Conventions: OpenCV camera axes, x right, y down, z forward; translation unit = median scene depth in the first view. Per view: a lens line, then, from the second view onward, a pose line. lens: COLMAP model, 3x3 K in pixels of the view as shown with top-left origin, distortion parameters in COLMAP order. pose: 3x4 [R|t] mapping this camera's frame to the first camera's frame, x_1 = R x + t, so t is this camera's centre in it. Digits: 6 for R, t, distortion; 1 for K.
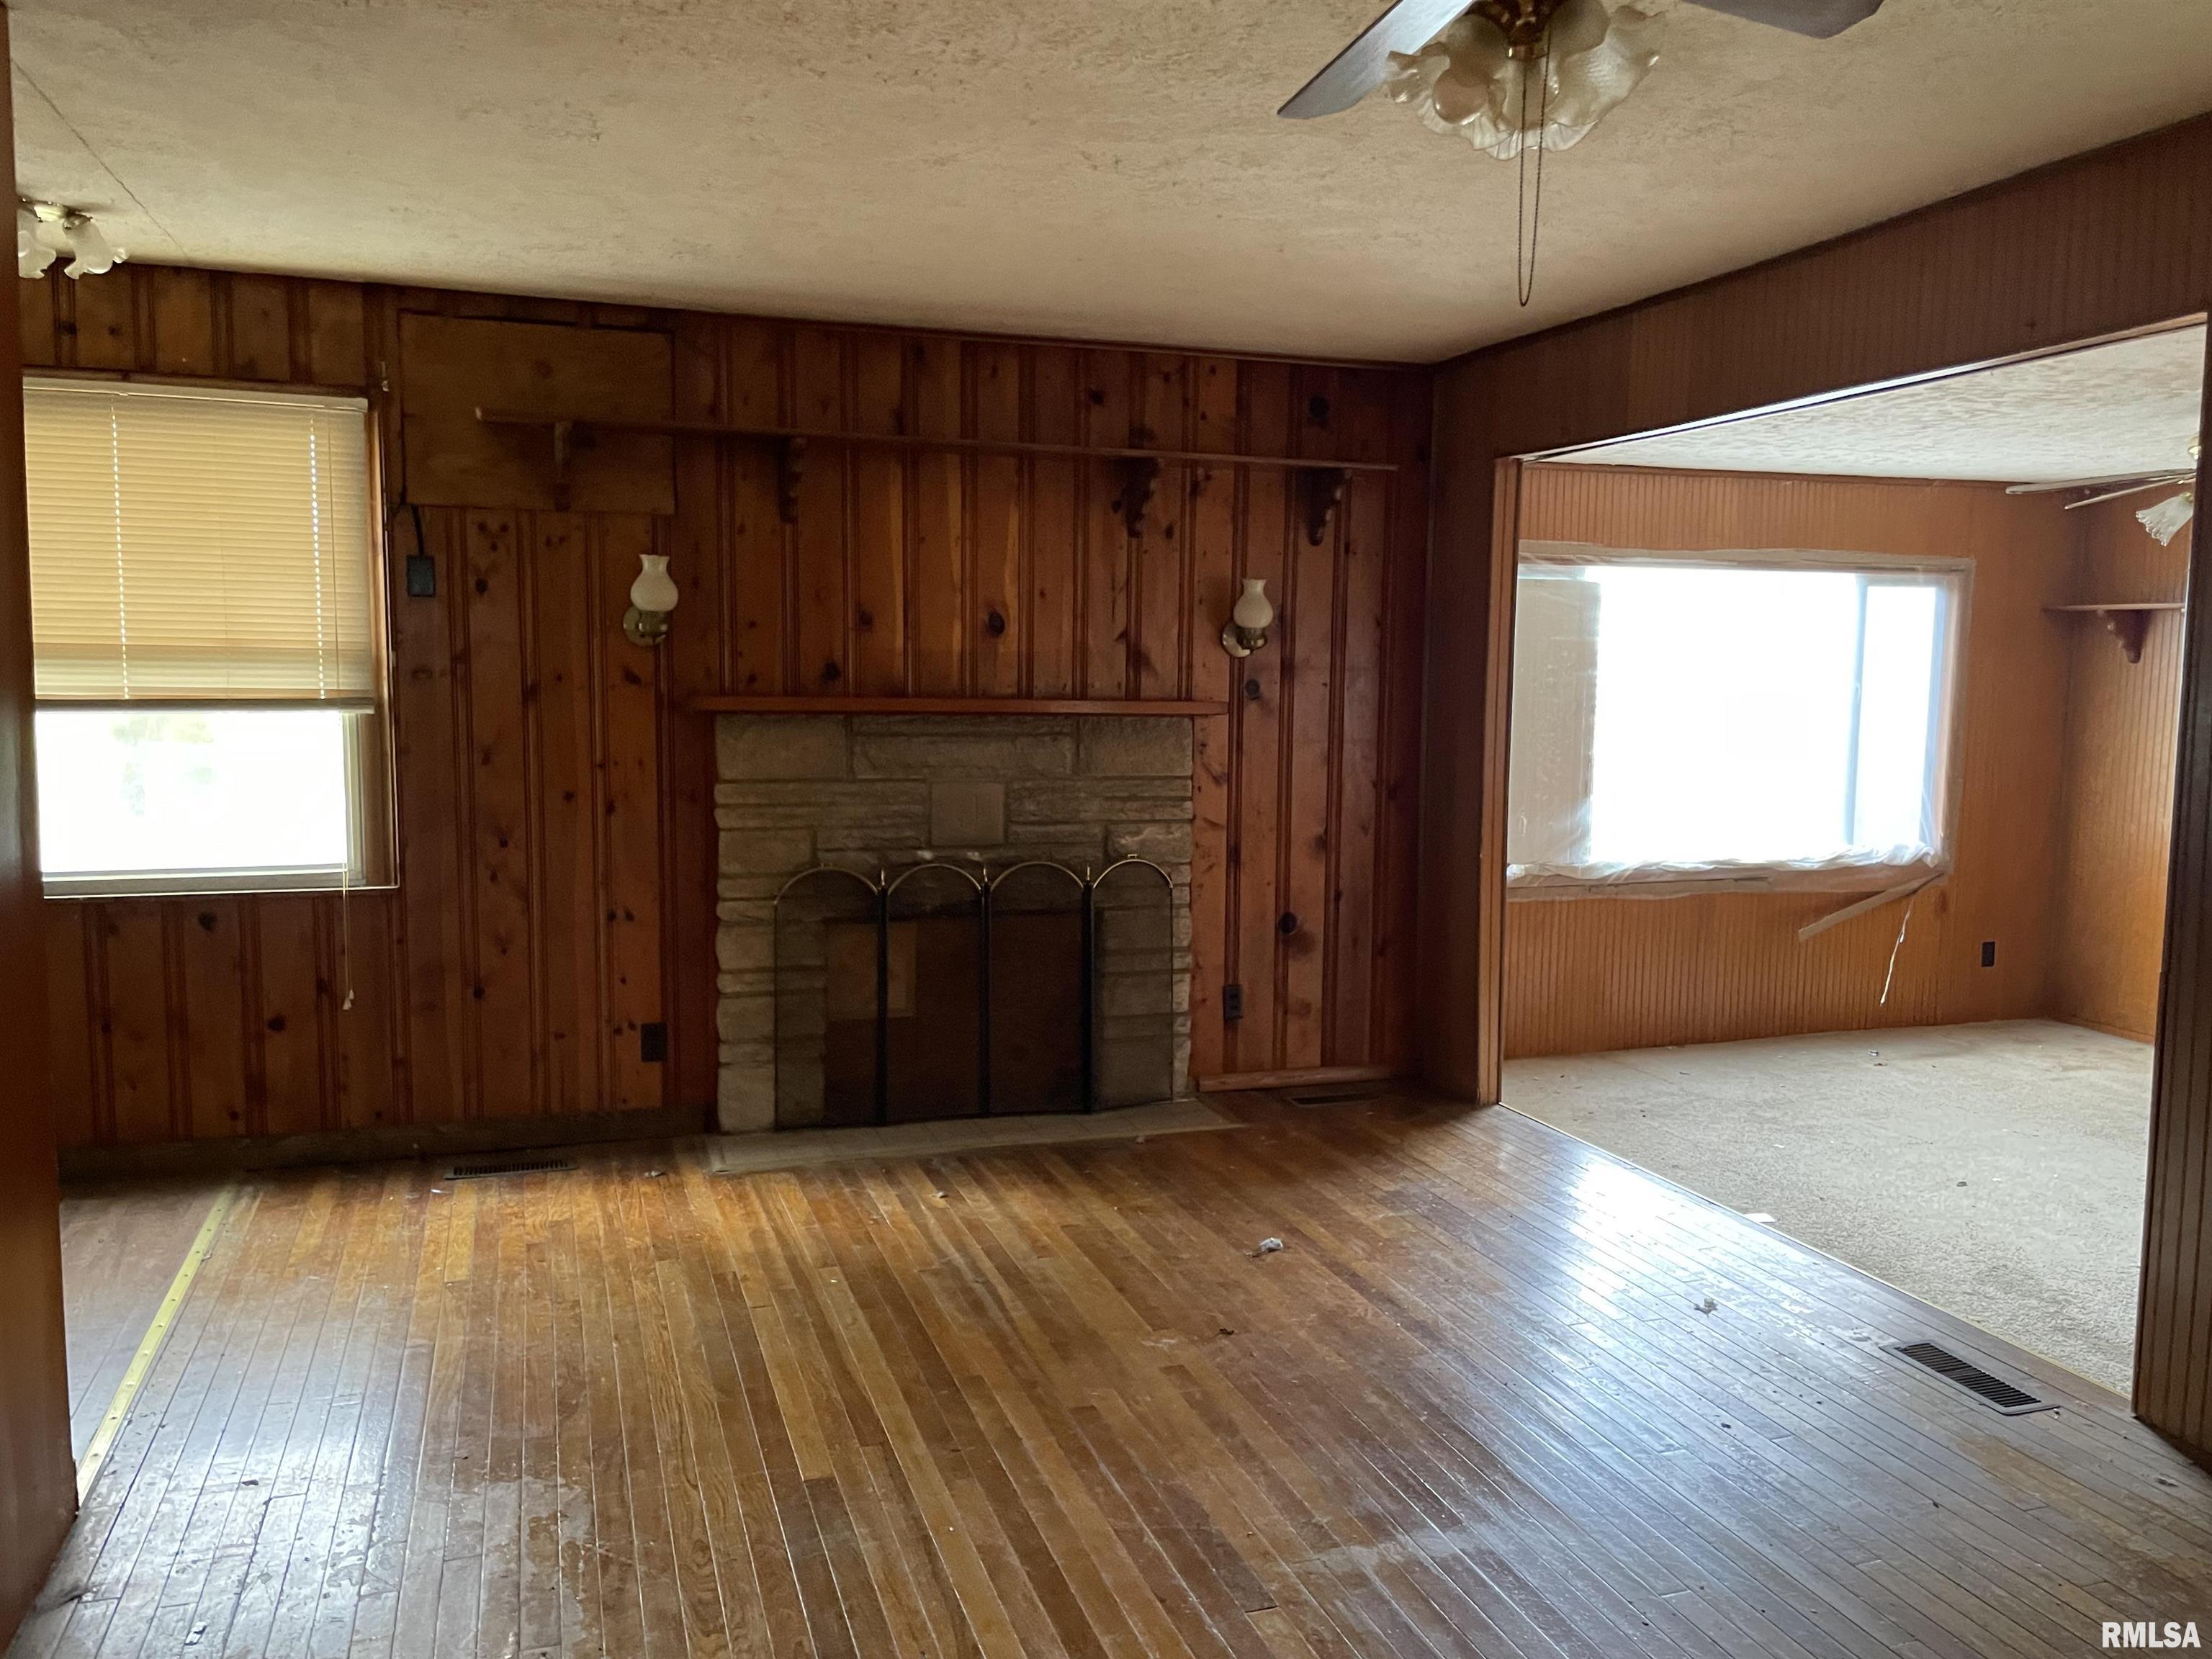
lens RADIAL K [[1660.7, 0, 1156.1], [0, 1660.7, 830.5], [0, 0, 1]] dist [0.054572, -0.000275]
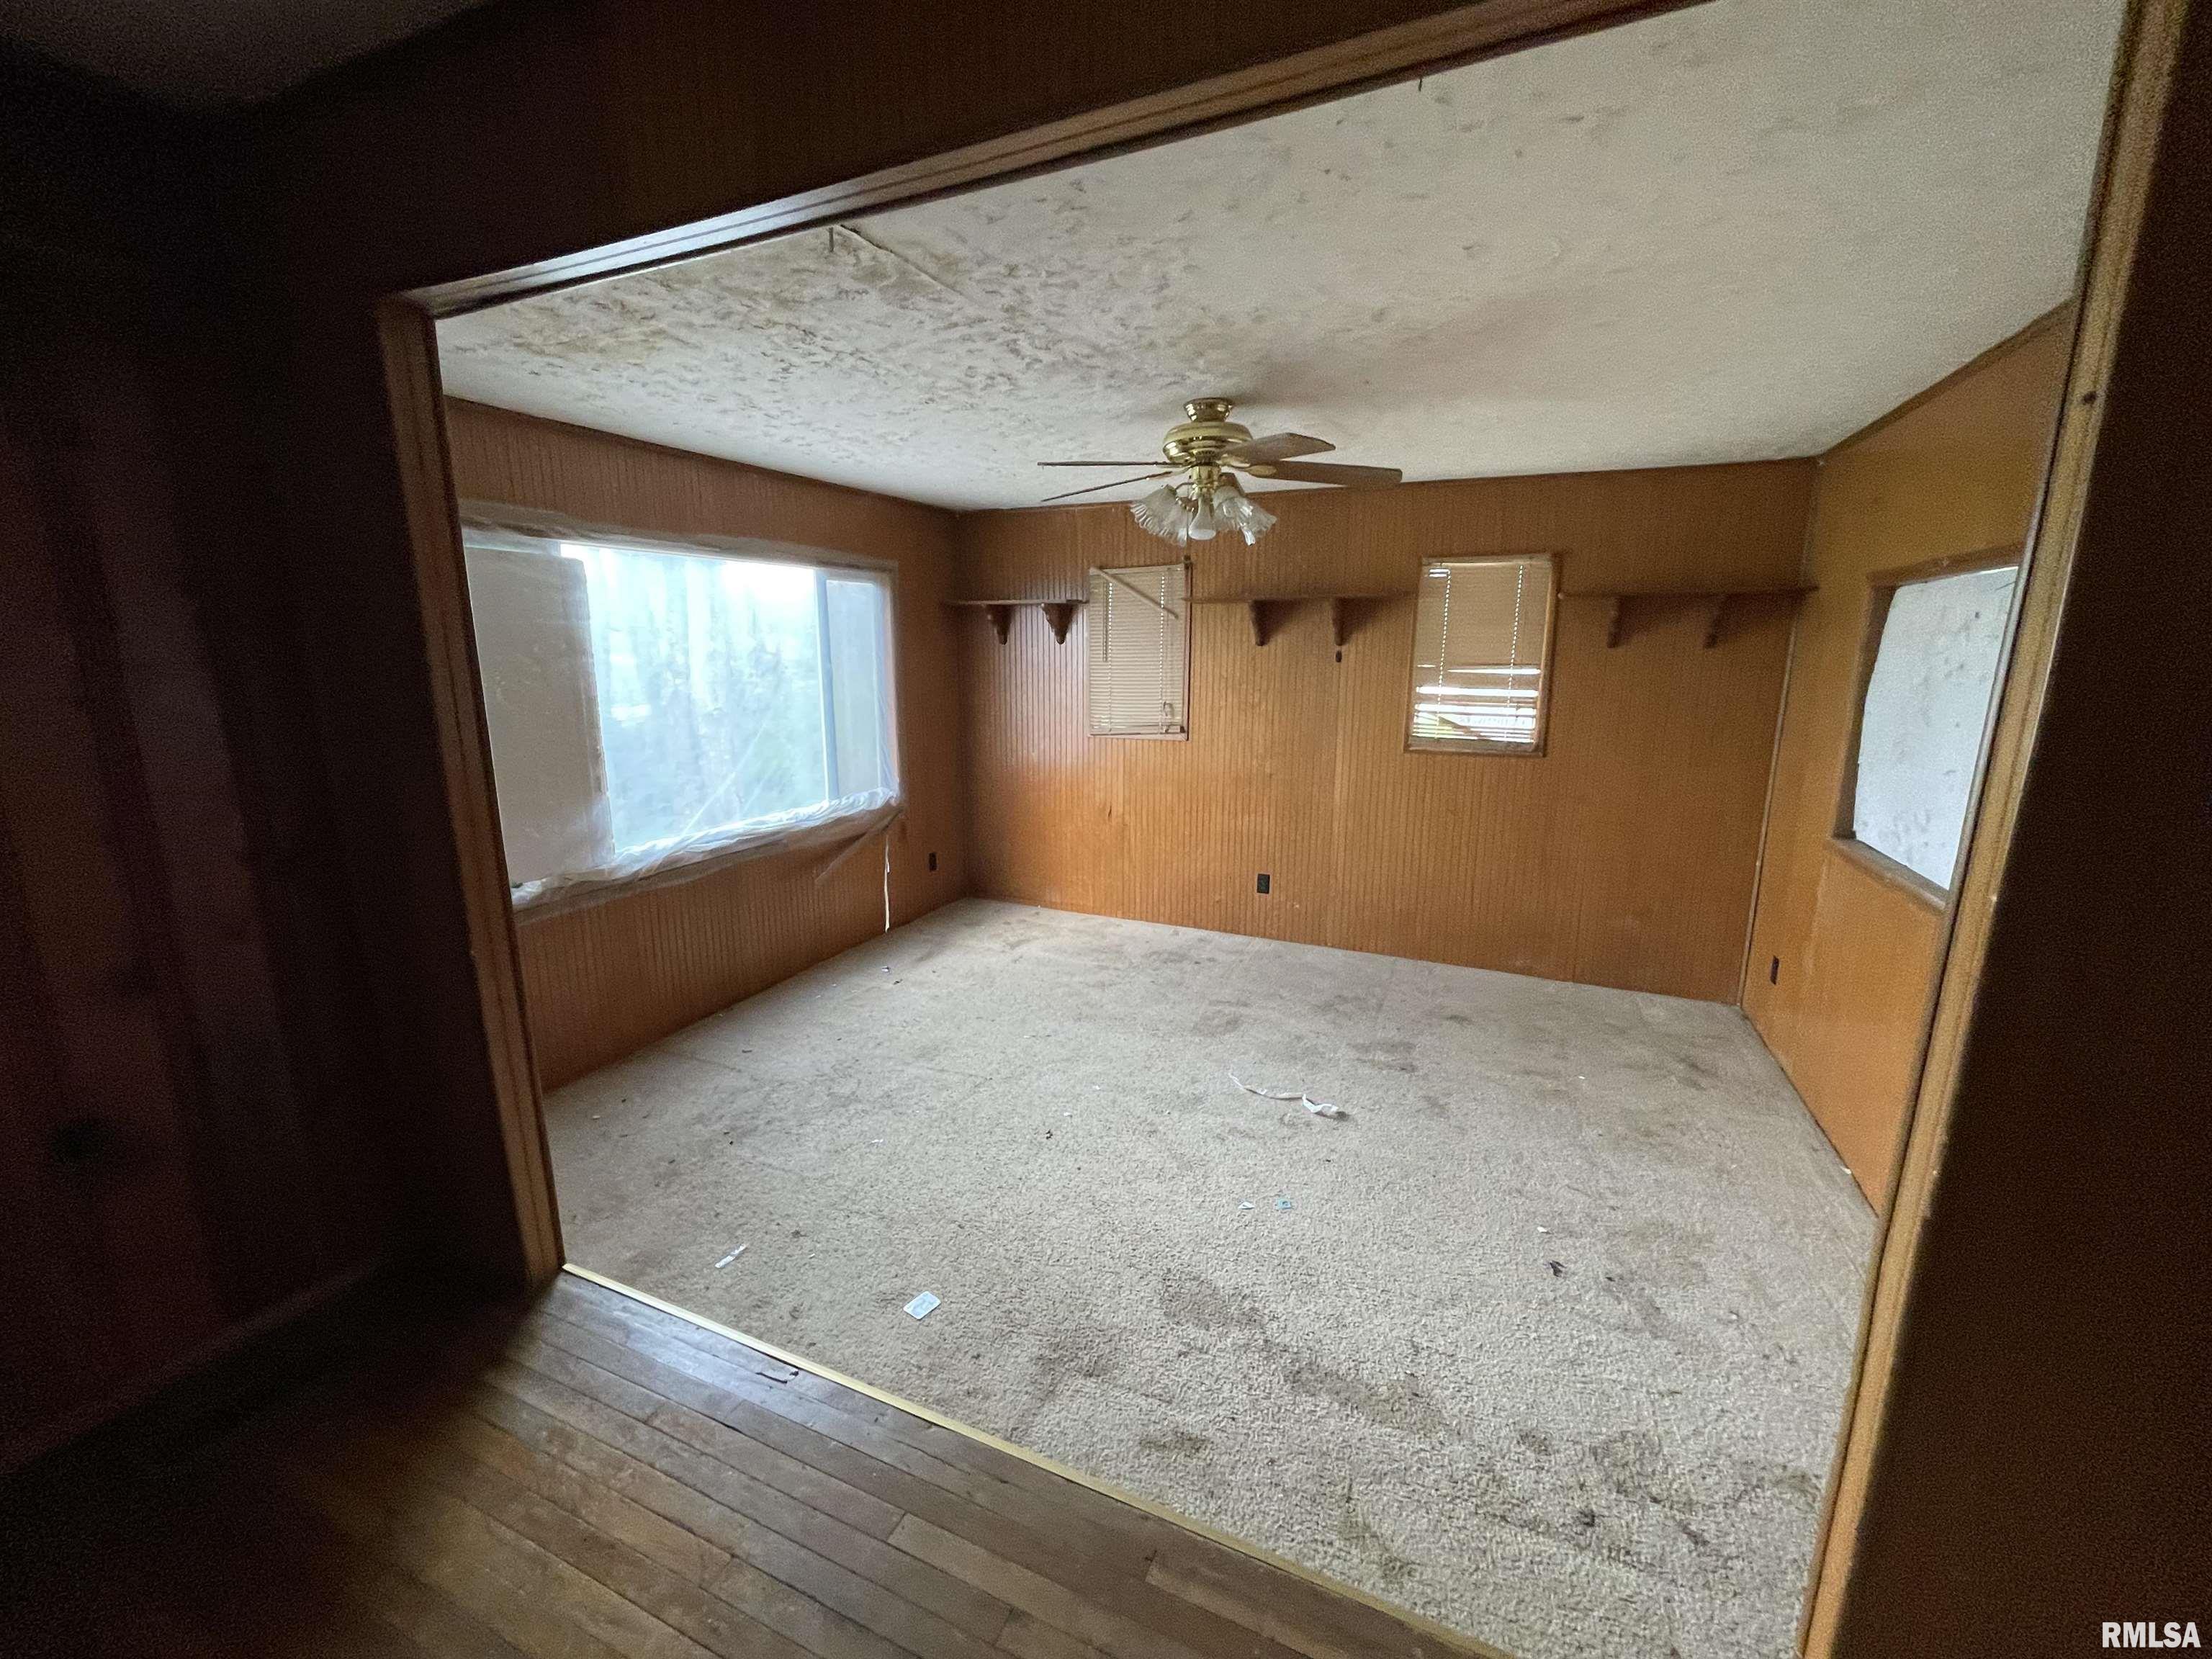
lens RADIAL K [[889.1, 0, 1106.0], [0, 889.1, 823.7], [0, 0, 1]] dist [0.012929, -0.005346]
pose [[0.691414, -0.158605, 0.704834, 0.099181], [0.085195, 0.986697, 0.138457, -0.050152], [-0.717418, -0.035683, 0.695728, 0.446649]]
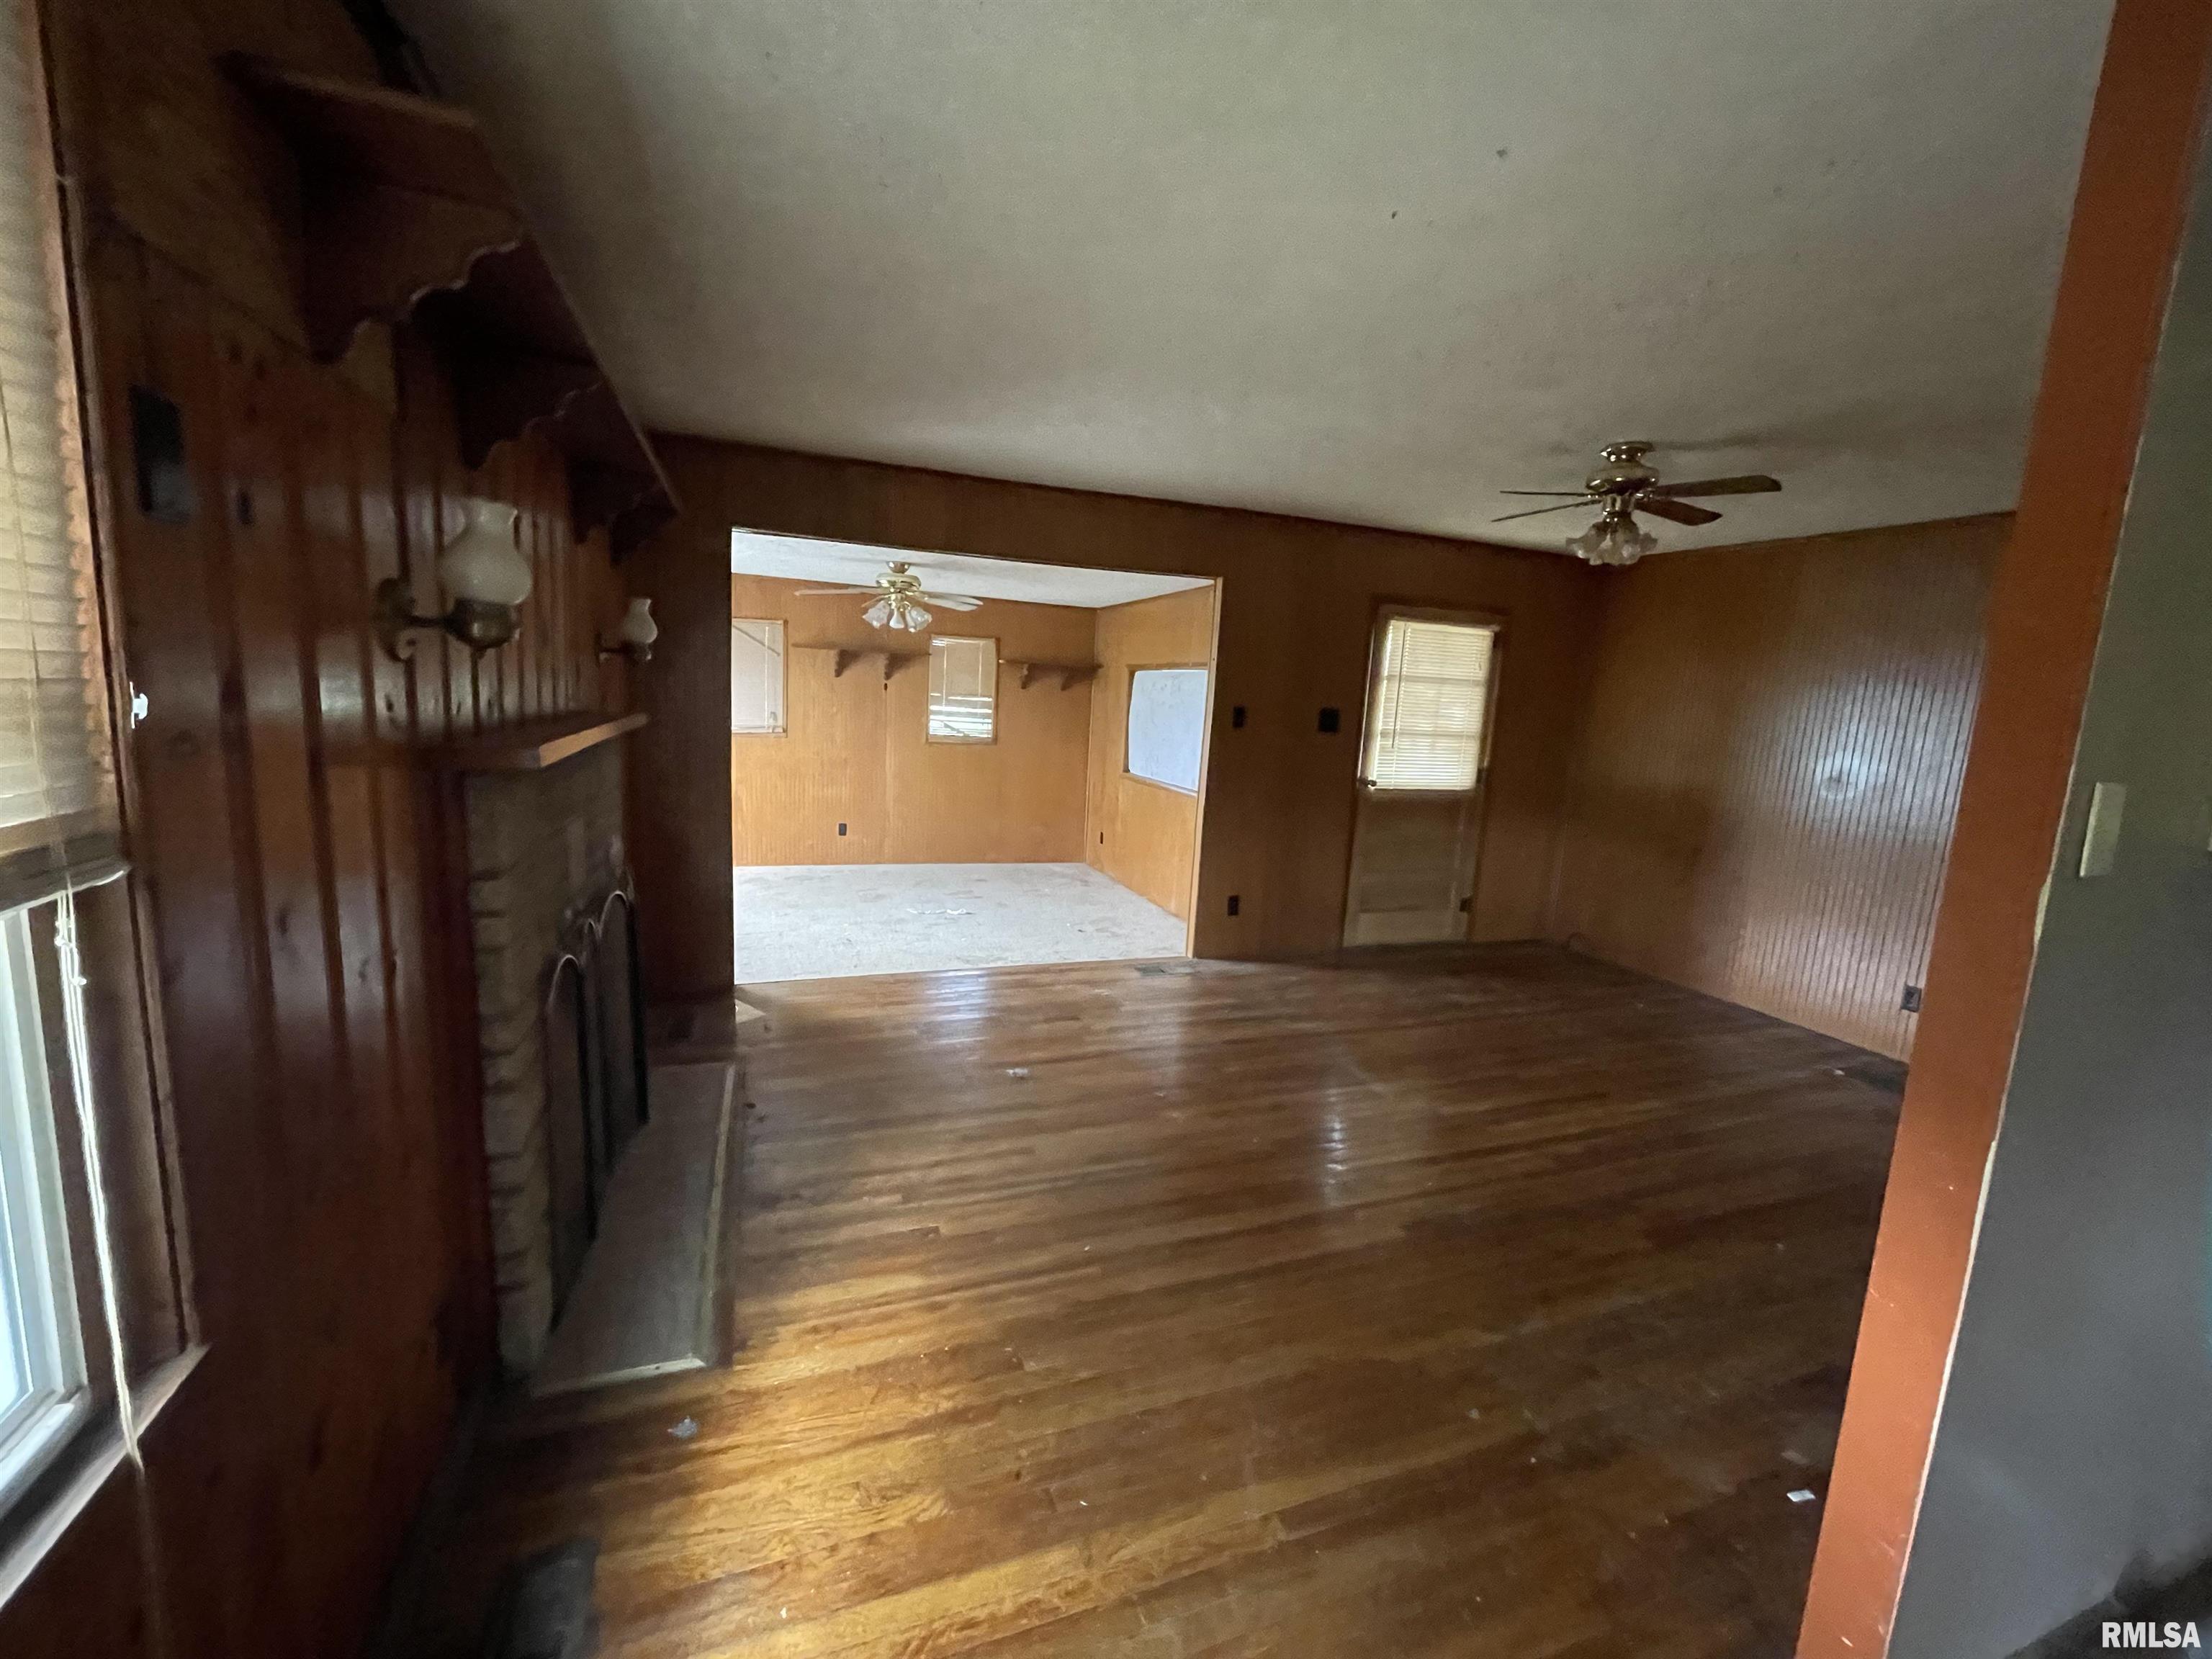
lens RADIAL K [[903.7, 0, 1106.0], [0, 903.7, 829.5], [0, 0, 1]] dist [0.001171, 0.000019]
pose [[-0.026818, -0.165507, 0.985844, -0.423497], [0.046916, 0.984903, 0.166625, -0.065128], [-0.998539, 0.050720, -0.018648, 0.542277]]
